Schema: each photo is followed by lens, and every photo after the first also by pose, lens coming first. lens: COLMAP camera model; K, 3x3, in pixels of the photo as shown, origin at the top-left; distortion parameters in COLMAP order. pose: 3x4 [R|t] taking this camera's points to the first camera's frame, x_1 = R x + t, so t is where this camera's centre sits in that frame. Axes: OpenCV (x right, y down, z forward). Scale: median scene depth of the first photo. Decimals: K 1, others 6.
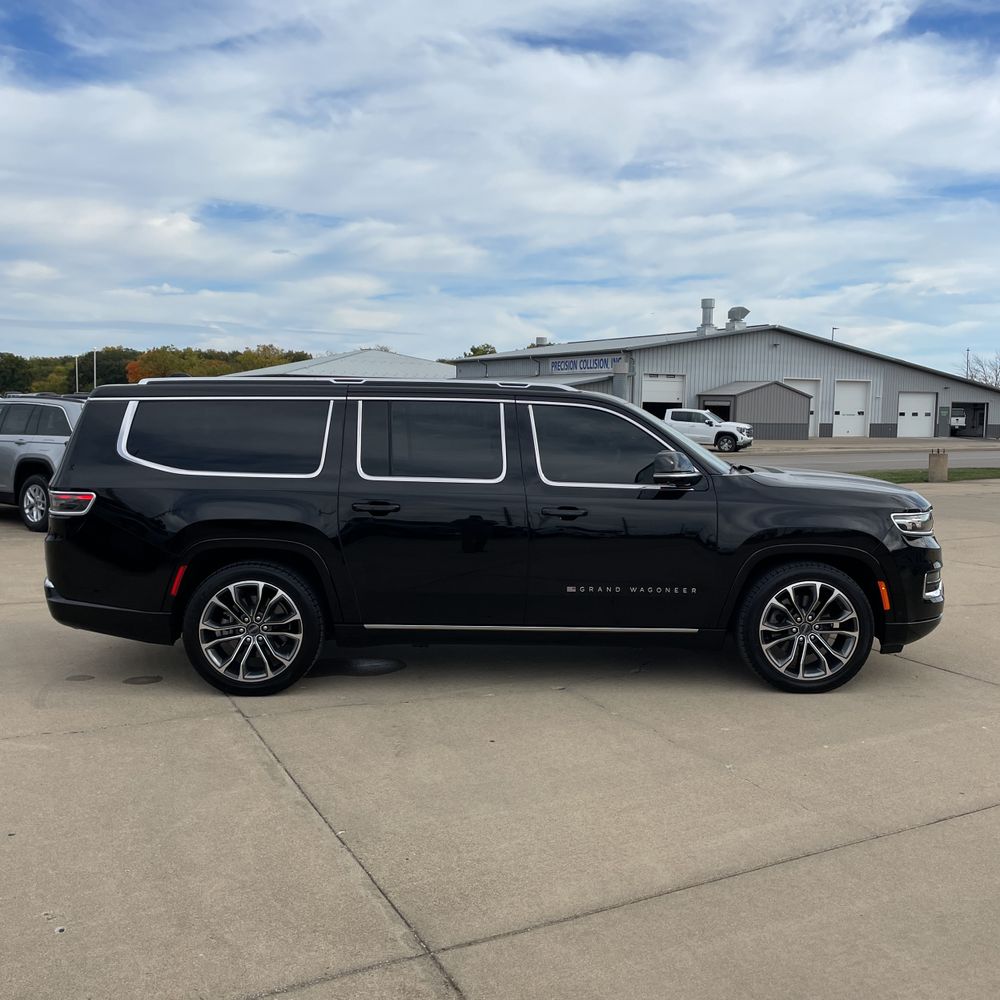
lens RADIAL K [[1013.5, 0, 465.0], [0, 1013.5, 501.8], [0, 0, 1]] dist [0.105630, -0.126687]
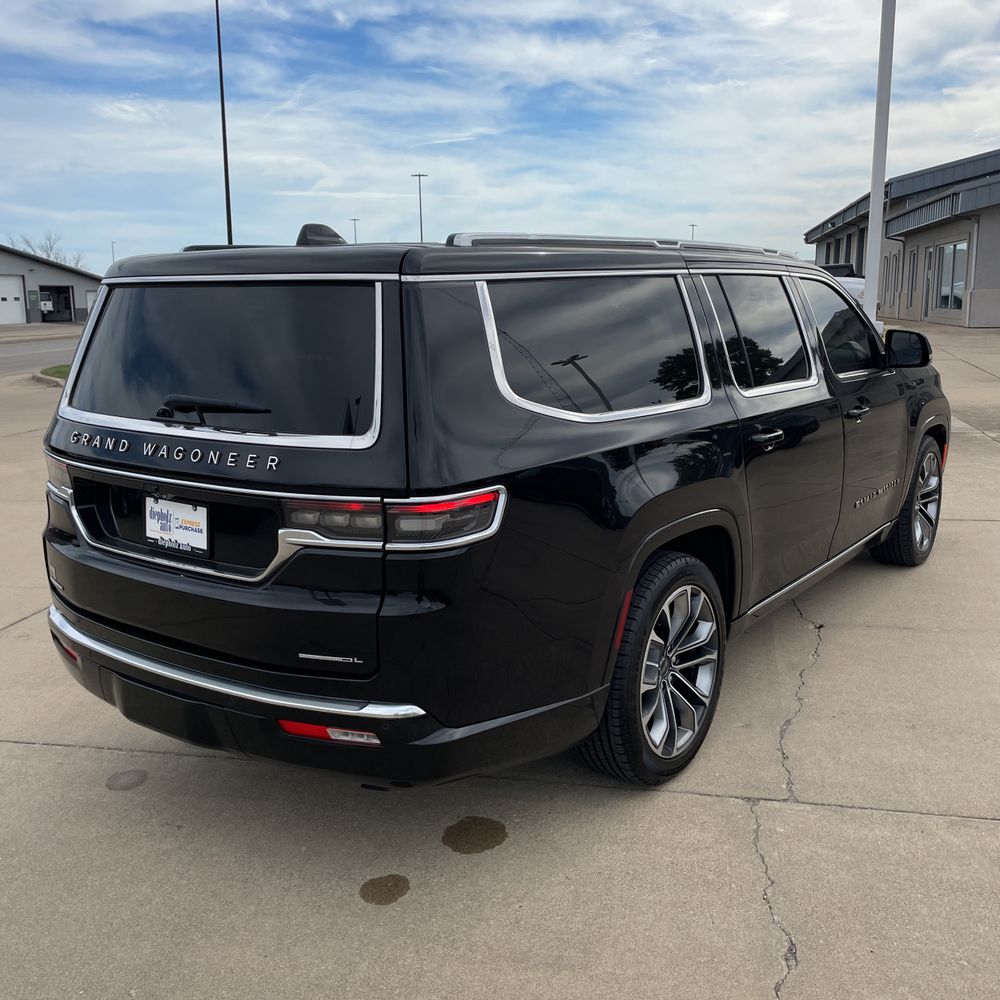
lens RADIAL K [[1035.6, 0, 500.0], [0, 1035.6, 500.0], [0, 0, 1]] dist [0.092904, -0.133729]
pose [[0.587843, -0.176989, 0.789376, -0.077262], [0.094008, 0.984108, 0.150644, -0.007616], [-0.803494, -0.014348, 0.595140, 0.076398]]
